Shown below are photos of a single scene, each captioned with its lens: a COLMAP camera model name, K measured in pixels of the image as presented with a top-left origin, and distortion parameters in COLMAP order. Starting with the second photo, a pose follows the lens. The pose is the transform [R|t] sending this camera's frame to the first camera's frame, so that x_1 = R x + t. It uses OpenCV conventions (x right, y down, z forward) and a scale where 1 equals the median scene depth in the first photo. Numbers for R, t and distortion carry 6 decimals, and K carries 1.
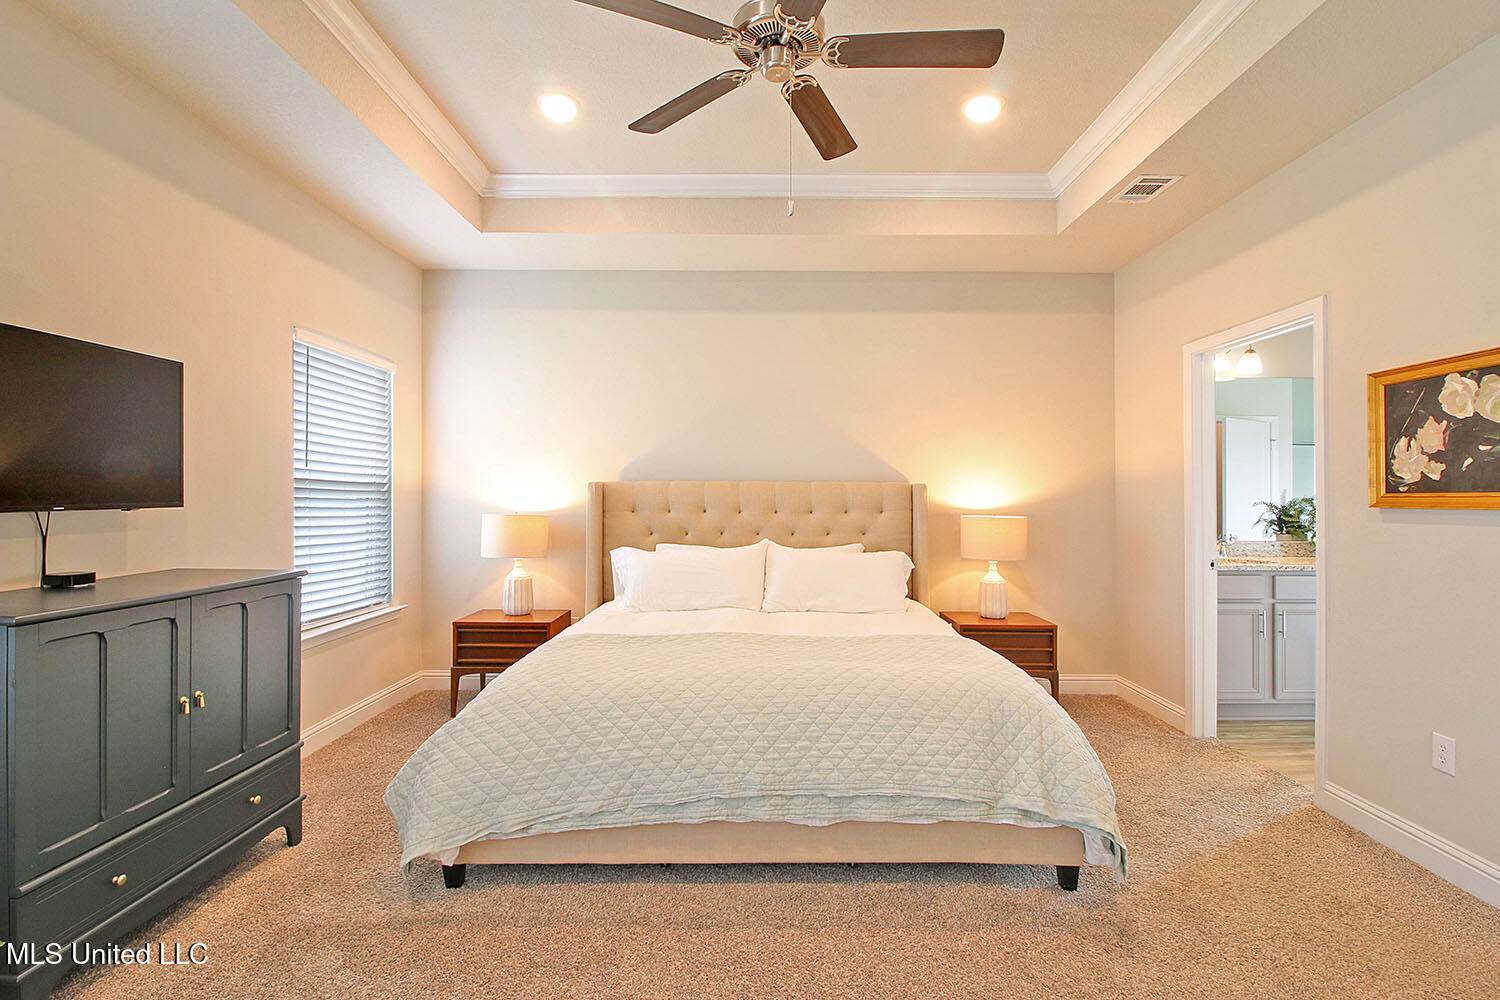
lens RADIAL K [[706.4, 0, 763.4], [0, 706.4, 508.1], [0, 0, 1]] dist [0.001432, -0.014985]
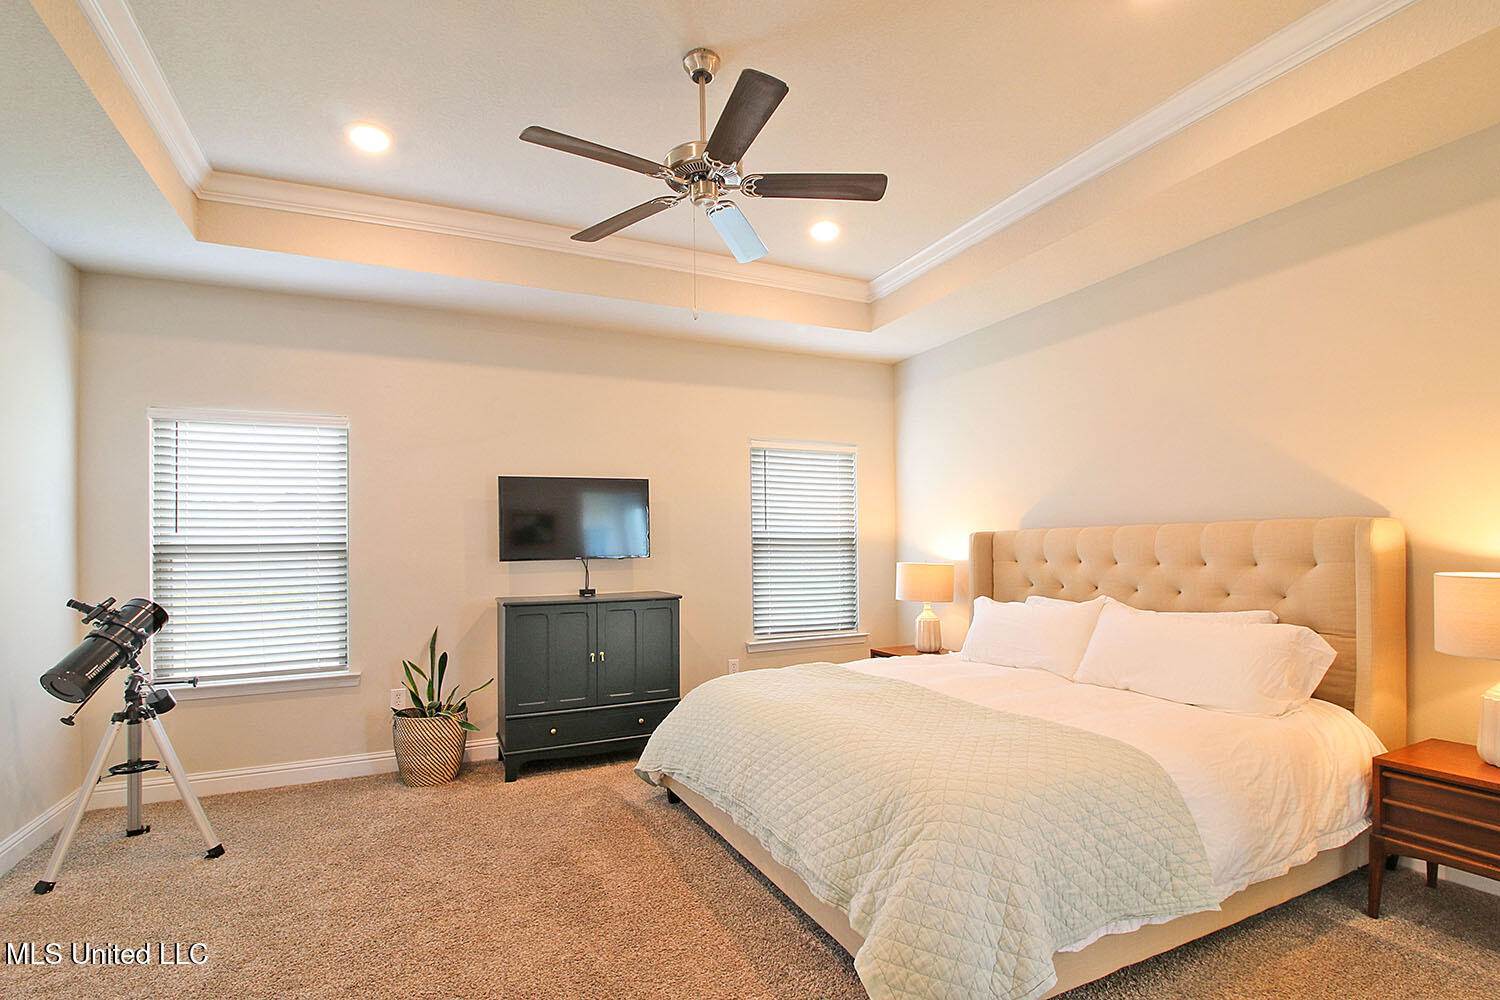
lens RADIAL K [[714.4, 0, 752.5], [0, 714.4, 553.5], [0, 0, 1]] dist [-0.000533, -0.000183]
pose [[0.436830, -0.002025, -0.899542, 0.579469], [-0.000402, 0.999997, -0.002447, -0.003720], [0.899544, 0.001430, 0.436828, 0.257259]]
